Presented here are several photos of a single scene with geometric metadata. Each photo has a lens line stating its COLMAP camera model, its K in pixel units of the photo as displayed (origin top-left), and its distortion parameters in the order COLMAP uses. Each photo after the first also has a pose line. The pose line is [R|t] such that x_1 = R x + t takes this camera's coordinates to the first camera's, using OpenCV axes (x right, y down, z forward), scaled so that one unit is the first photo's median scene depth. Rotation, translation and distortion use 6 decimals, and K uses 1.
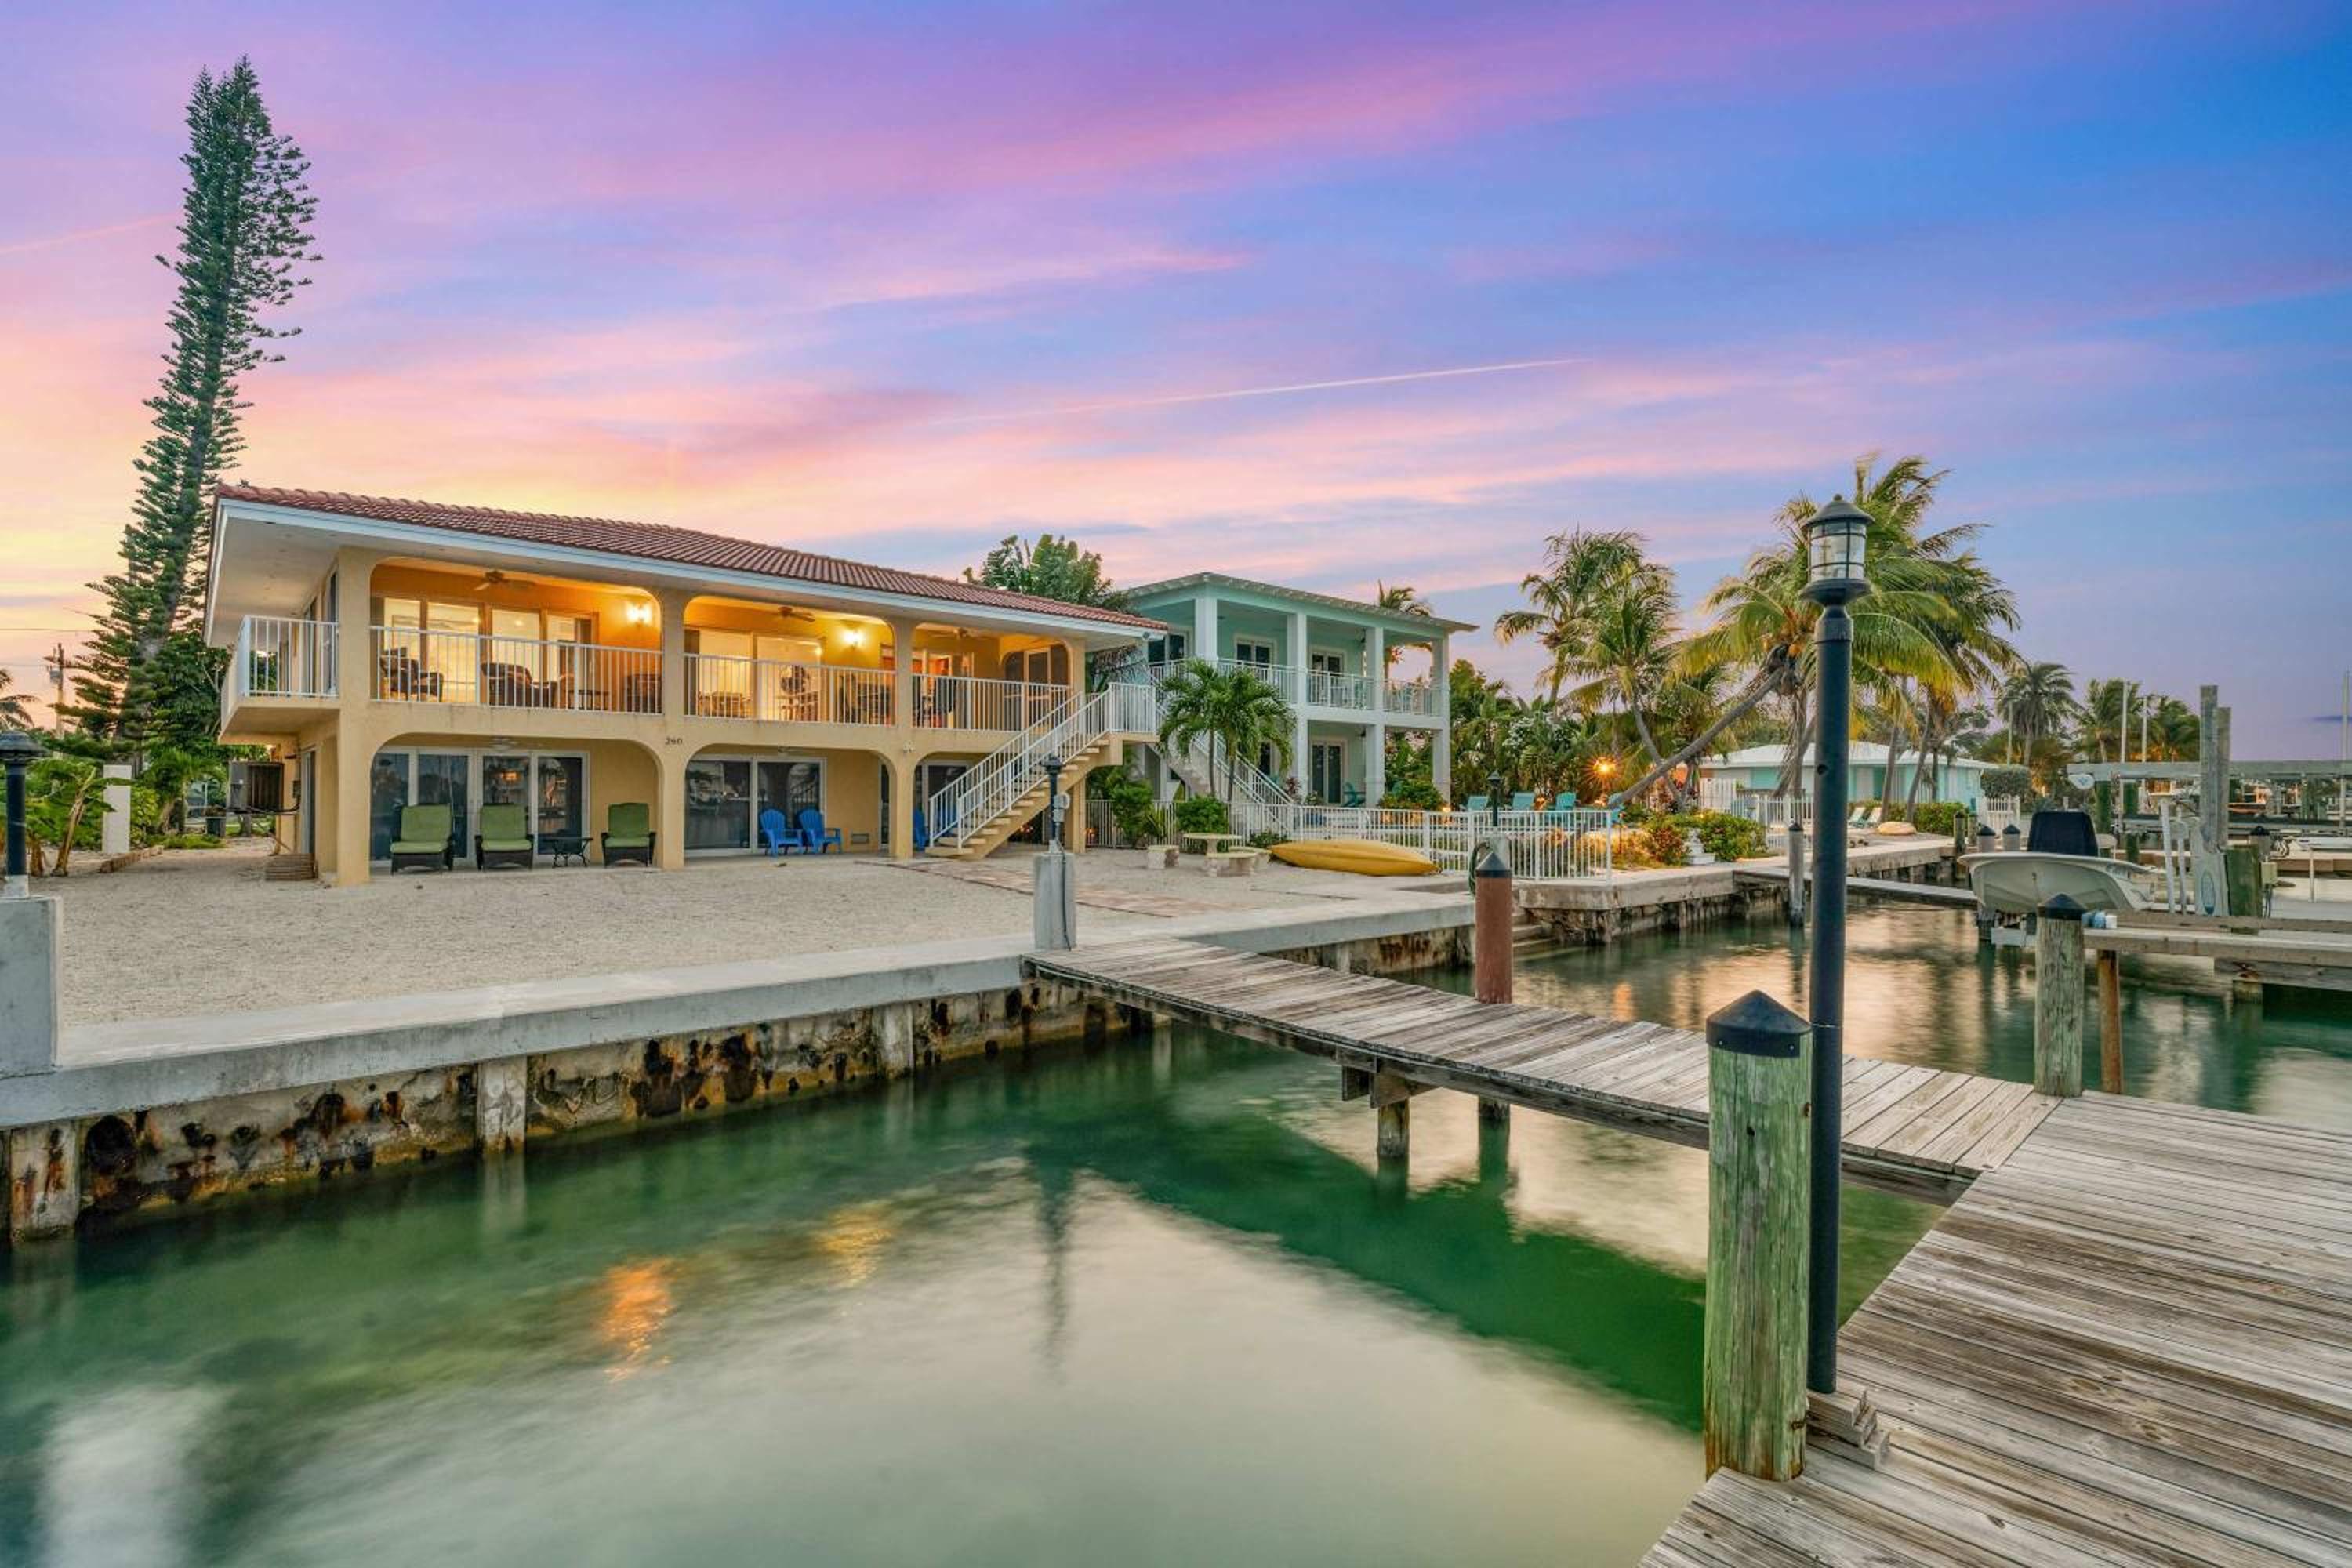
lens RADIAL K [[1094.0, 0, 1170.8], [0, 1094.0, 785.5], [0, 0, 1]] dist [-0.000160, -0.000484]
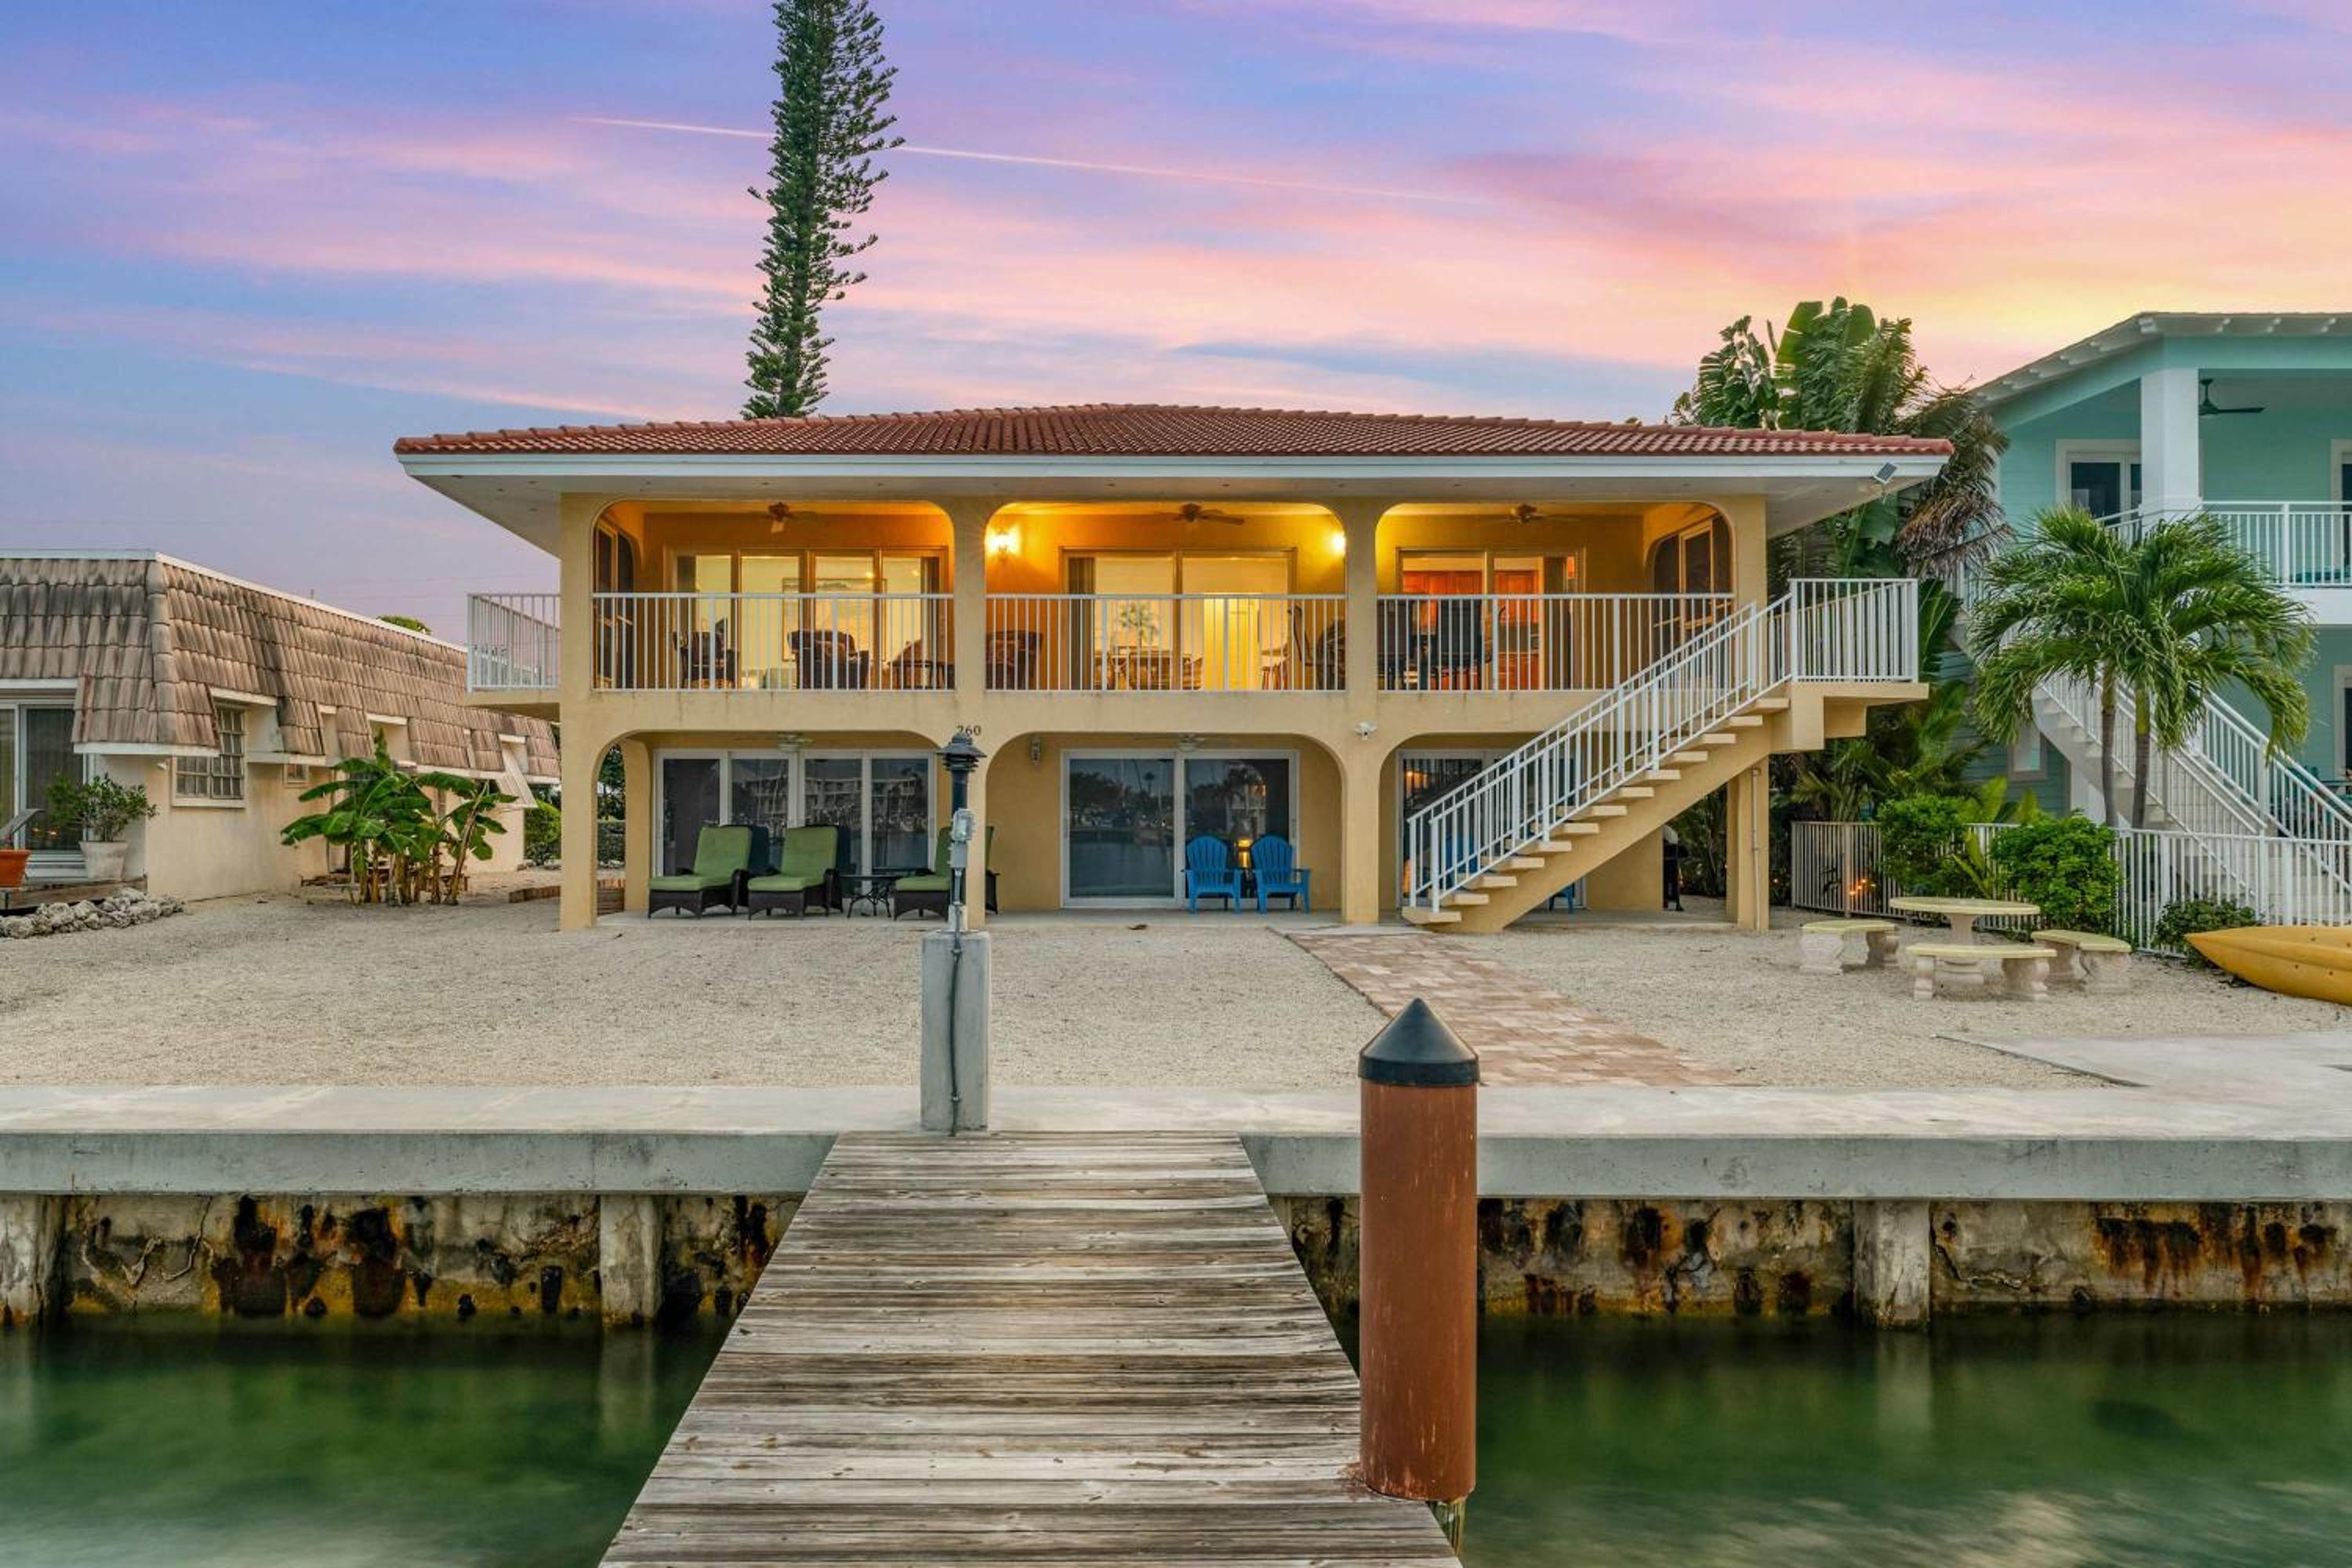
lens RADIAL K [[1709.7, 0, 1176.0], [0, 1709.7, 784.0], [0, 0, 1]] dist [0.002800, -0.002839]
pose [[0.734025, -0.011760, -0.679020, 0.339238], [0.007334, 0.999929, -0.009390, 0.001741], [0.679083, 0.001913, 0.734059, 0.347249]]
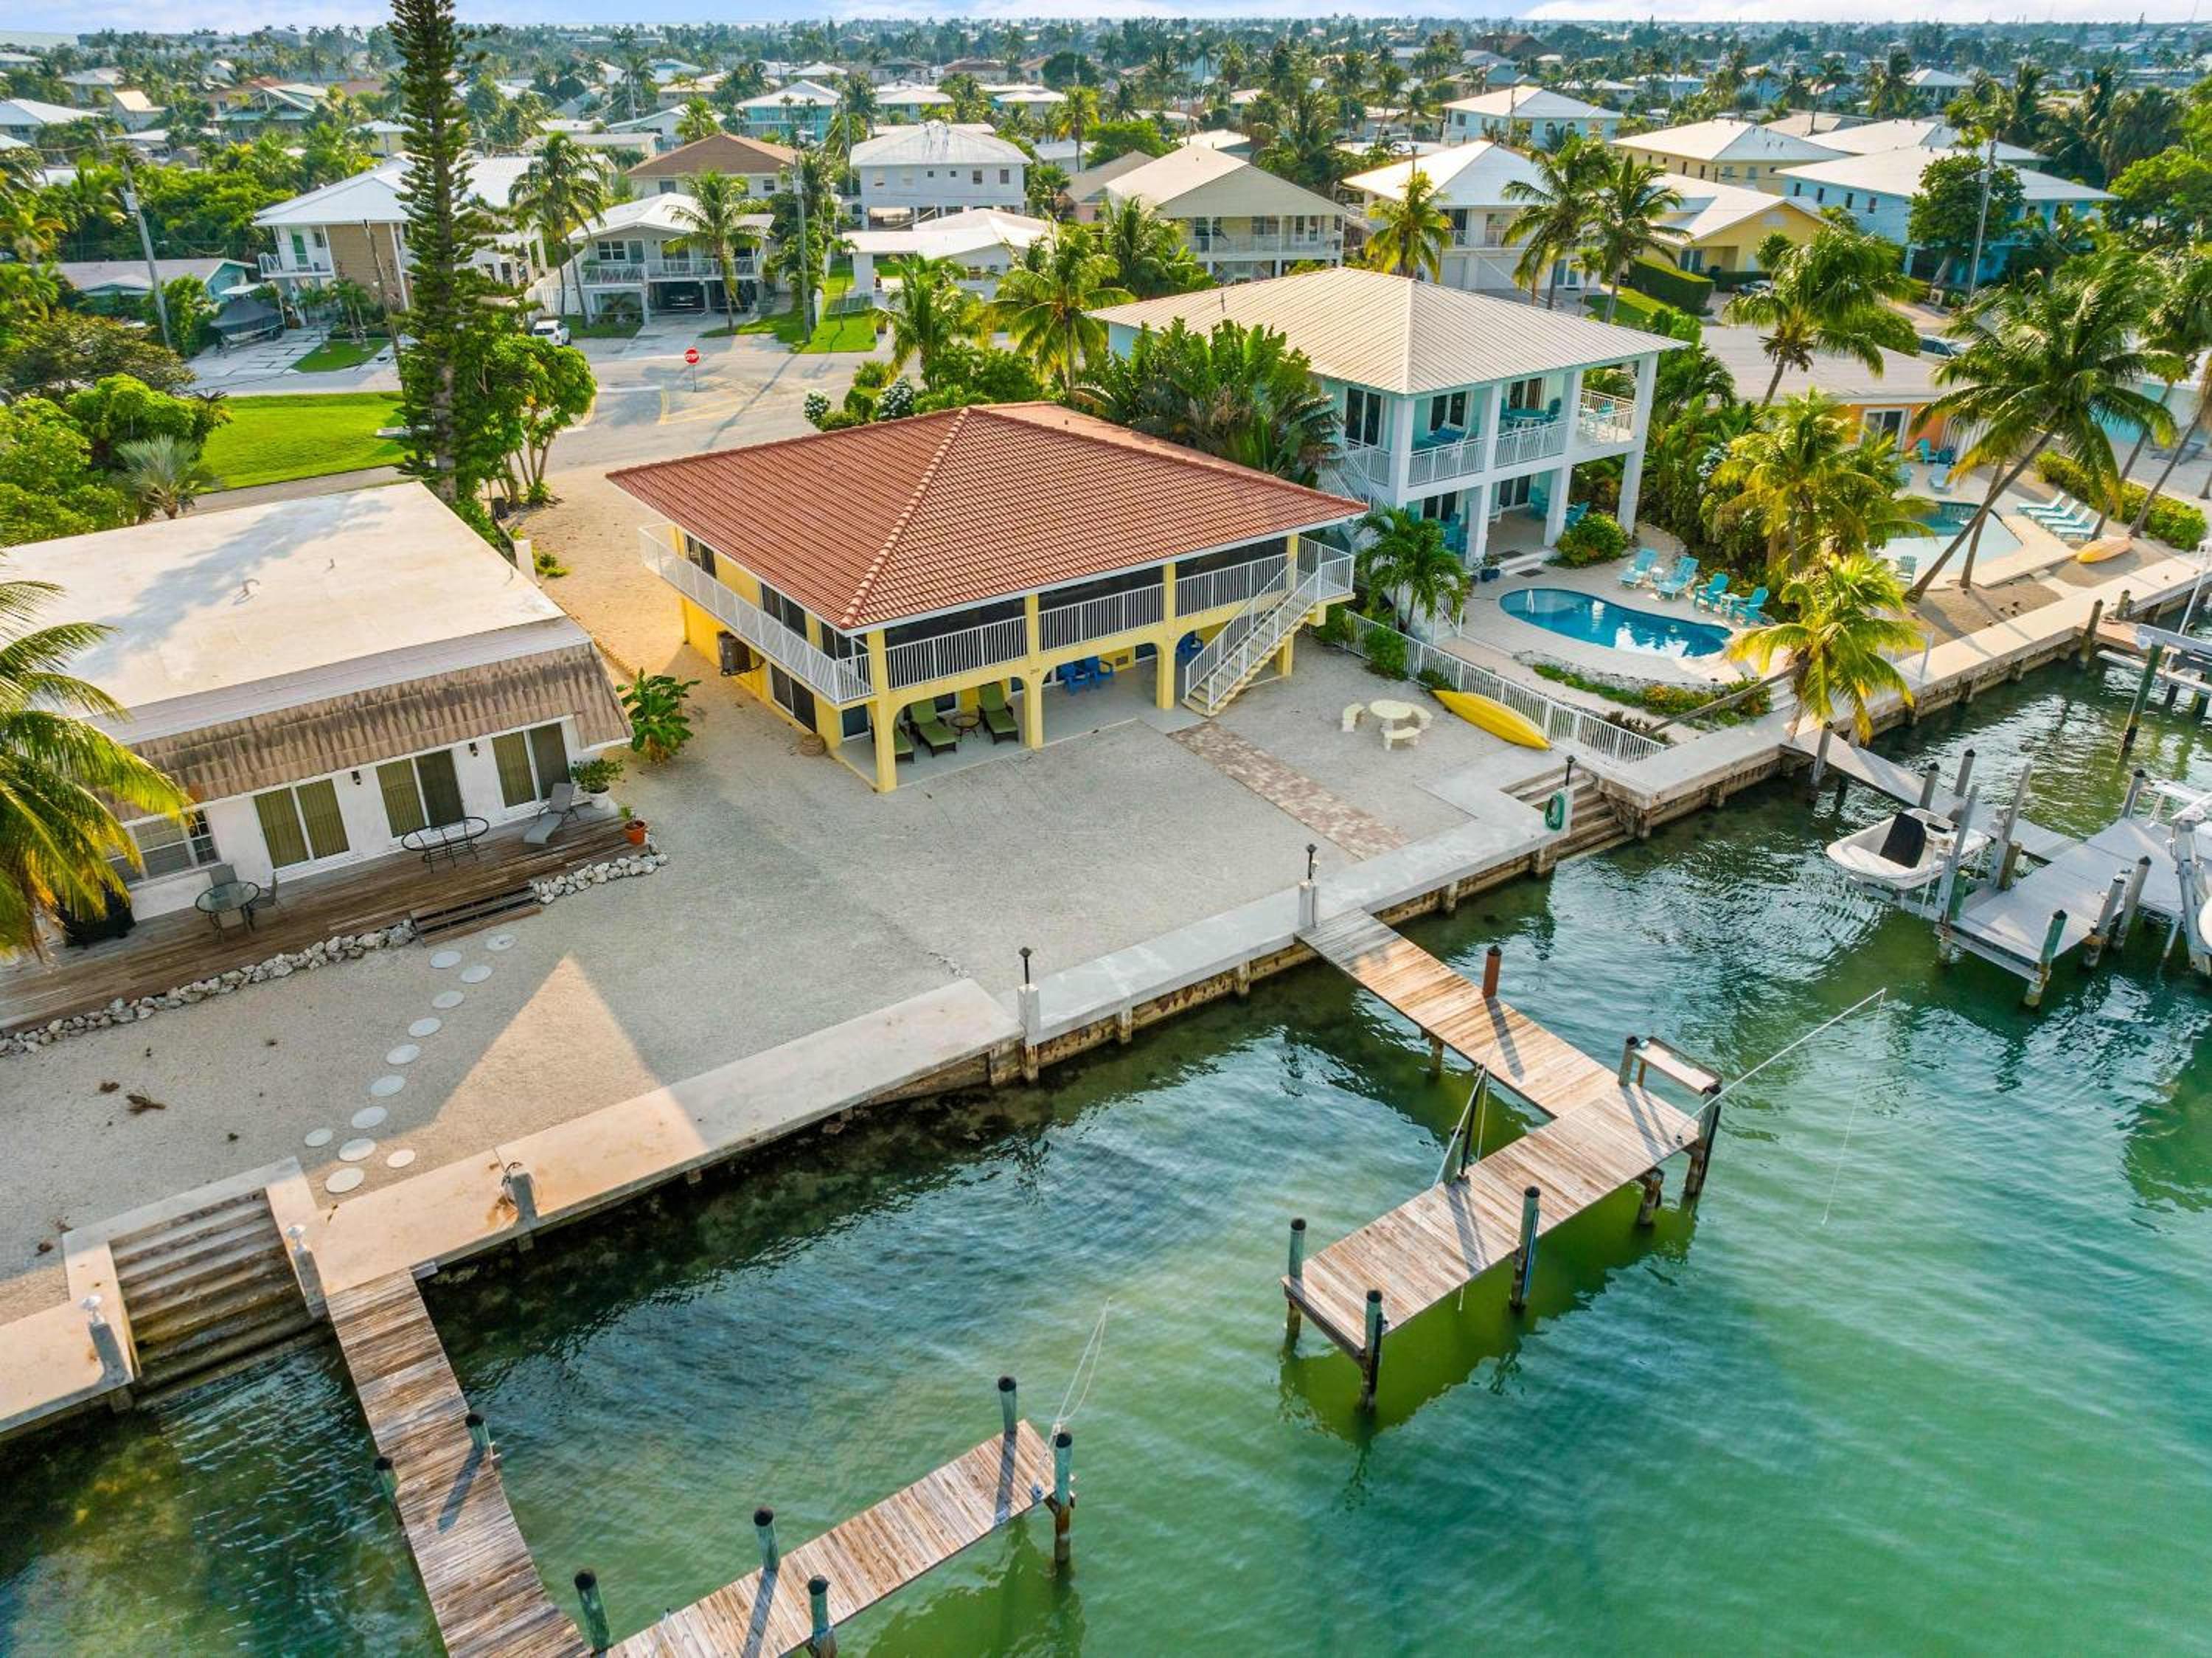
lens RADIAL K [[1579.8, 0, 1106.0], [0, 1579.8, 829.0], [0, 0, 1]] dist [-0.055301, 0.000122]
pose [[0.989996, 0.058012, -0.128618, -0.061075], [0.008506, 0.885368, 0.464814, -0.882834], [0.140839, -0.461258, 0.876017, -1.020033]]
